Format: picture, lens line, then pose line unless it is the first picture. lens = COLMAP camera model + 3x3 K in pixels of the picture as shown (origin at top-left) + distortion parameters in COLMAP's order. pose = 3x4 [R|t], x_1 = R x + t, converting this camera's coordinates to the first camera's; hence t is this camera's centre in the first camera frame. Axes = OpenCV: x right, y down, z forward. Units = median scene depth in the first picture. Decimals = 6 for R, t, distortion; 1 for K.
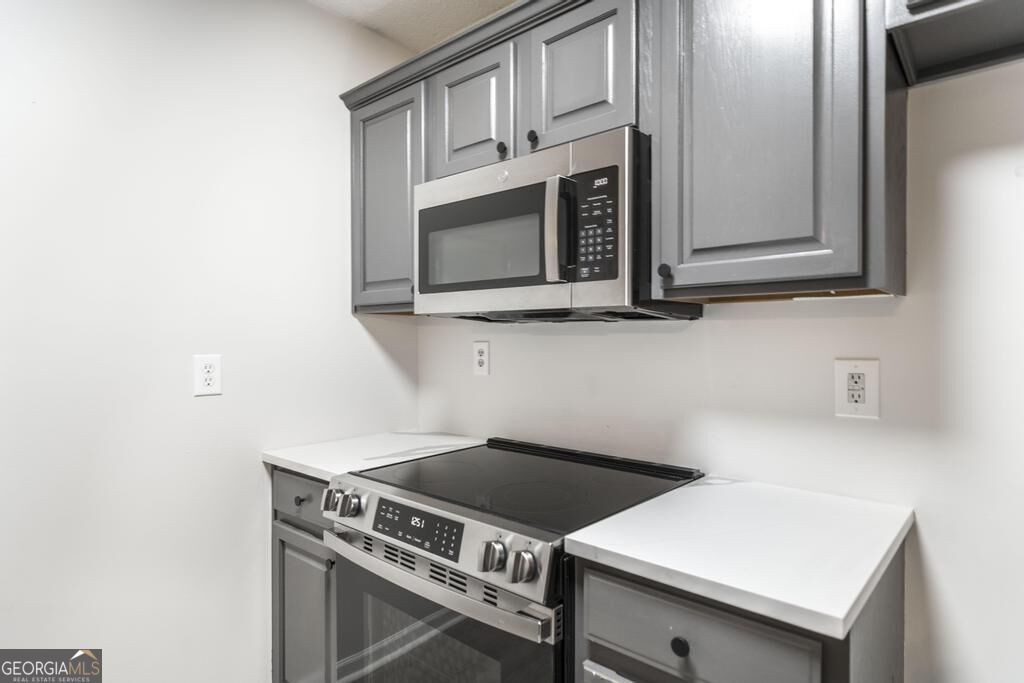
lens RADIAL K [[554.7, 0, 512.0], [0, 554.7, 341.5], [0, 0, 1]] dist [-0.003503, -0.000766]
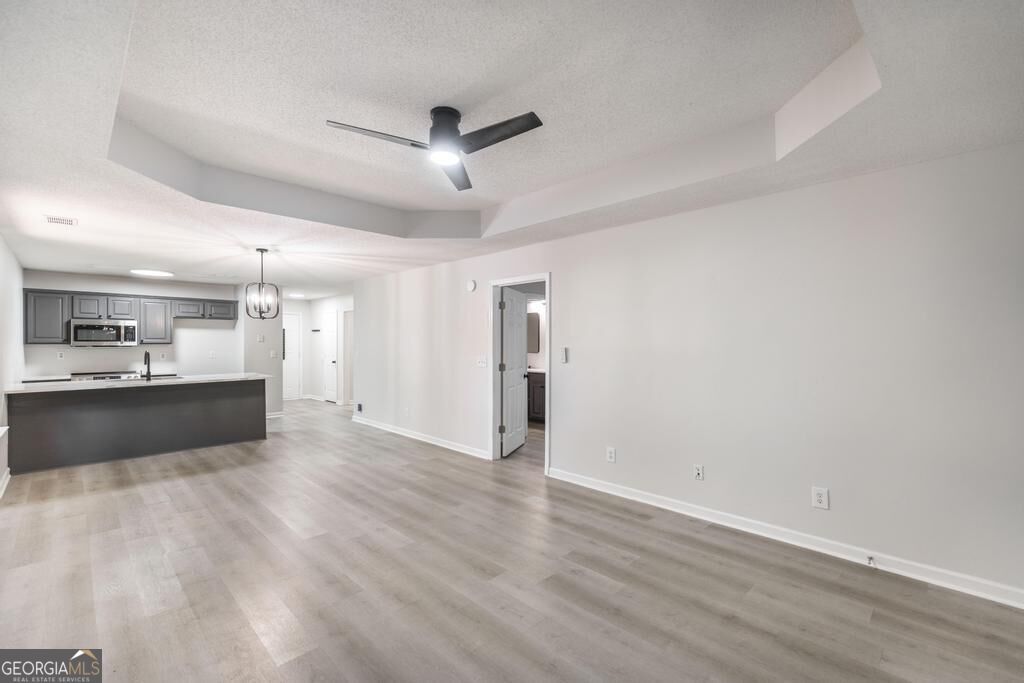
lens RADIAL K [[450.6, 0, 512.0], [0, 450.6, 341.5], [0, 0, 1]] dist [-0.001943, -0.000451]
pose [[0.074032, 0.000387, 0.997256, -4.912765], [0.004429, 0.999990, -0.000717, -0.082475], [-0.997246, 0.004470, 0.074030, -4.005124]]
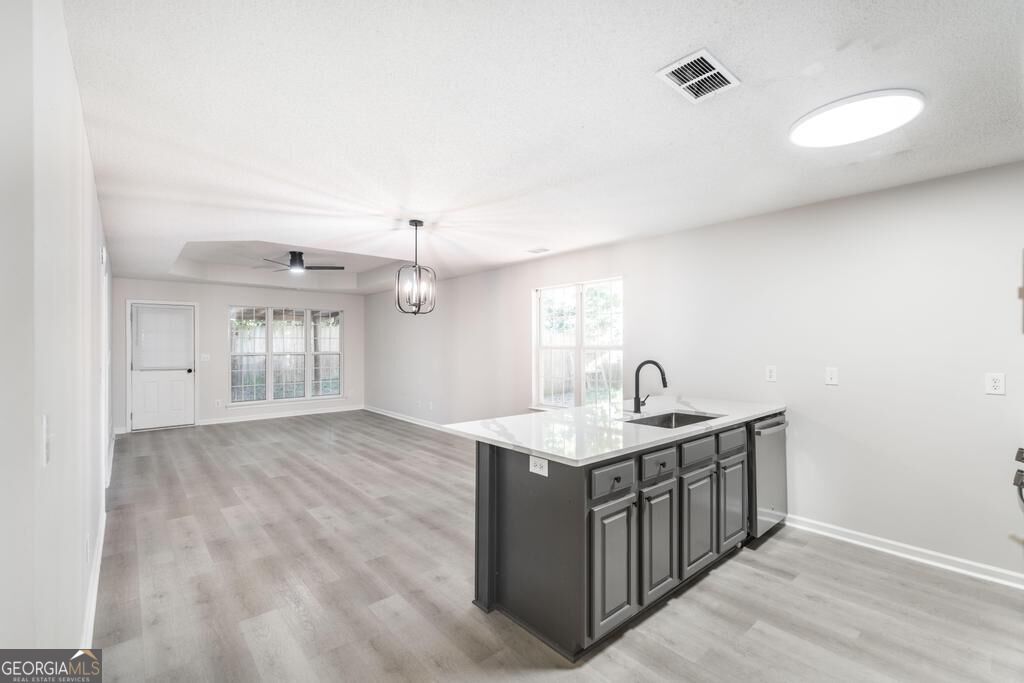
lens RADIAL K [[450.6, 0, 512.0], [0, 450.6, 341.5], [0, 0, 1]] dist [-0.001943, -0.000451]
pose [[-0.138173, -0.004521, -0.990398, 1.570930], [-0.002558, 0.999988, -0.004208, -0.097397], [0.990405, 0.001952, -0.138183, -0.573762]]
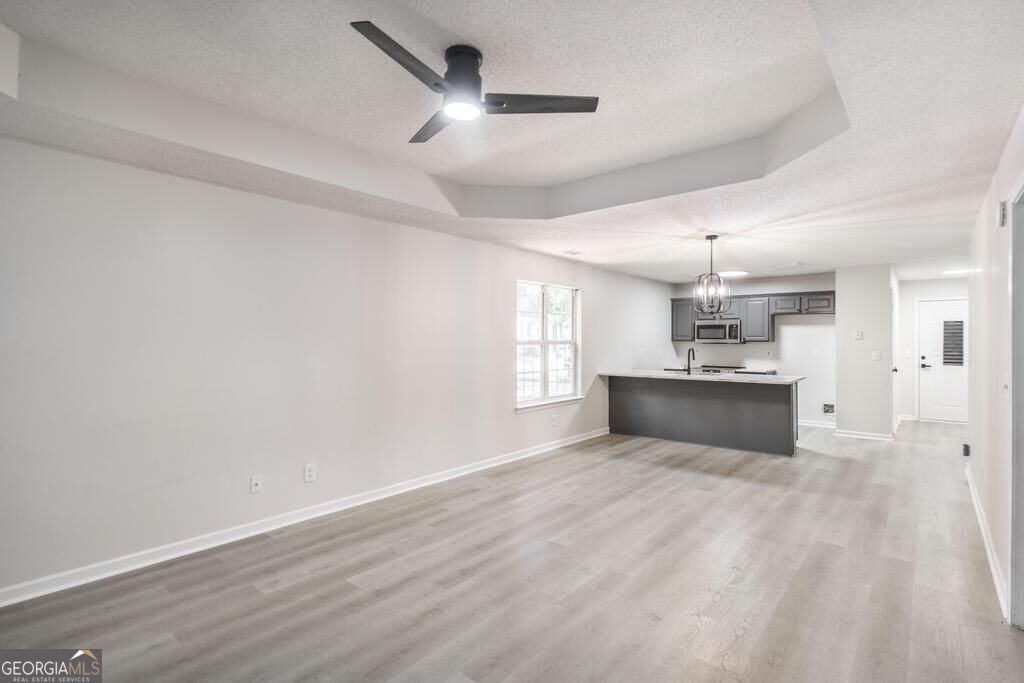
lens RADIAL K [[487.4, 0, 521.1], [0, 487.4, 340.5], [0, 0, 1]] dist [-0.000024, -0.000103]
pose [[0.999711, 0.001358, 0.023984, -2.776778], [-0.001342, 0.999999, -0.000698, -0.079511], [-0.023985, 0.000666, 0.999712, -5.299176]]
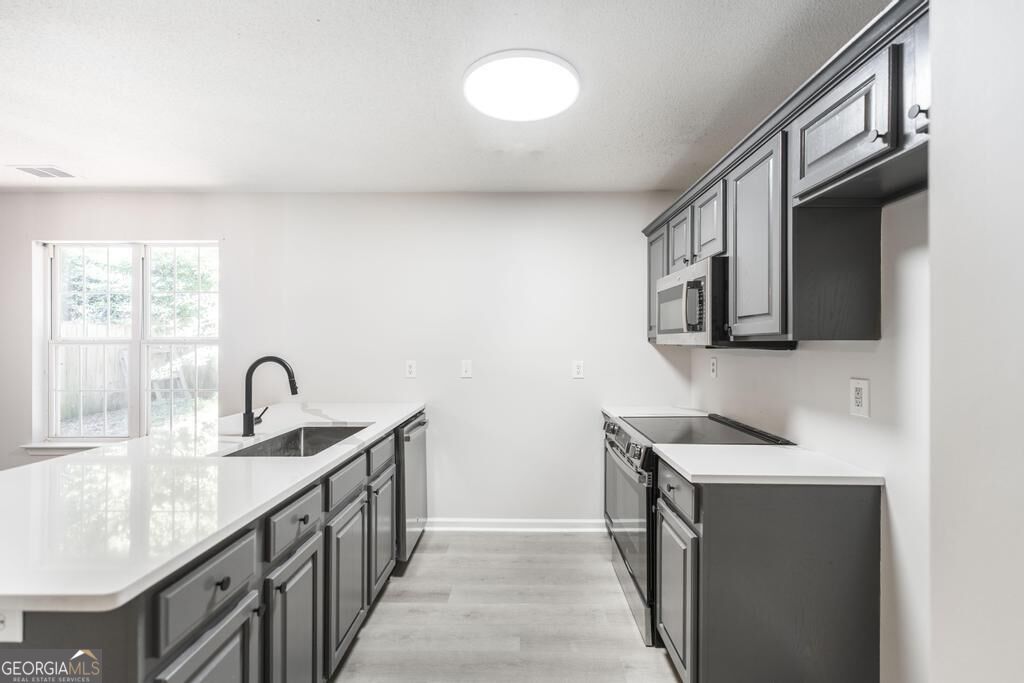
lens RADIAL K [[444.3, 0, 517.1], [0, 444.3, 344.3], [0, 0, 1]] dist [0.006323, -0.000148]
pose [[0.648370, 0.003061, -0.761319, 0.921092], [-0.004676, 0.999989, 0.000038, -0.059582], [0.761311, 0.003536, 0.648377, -0.544745]]
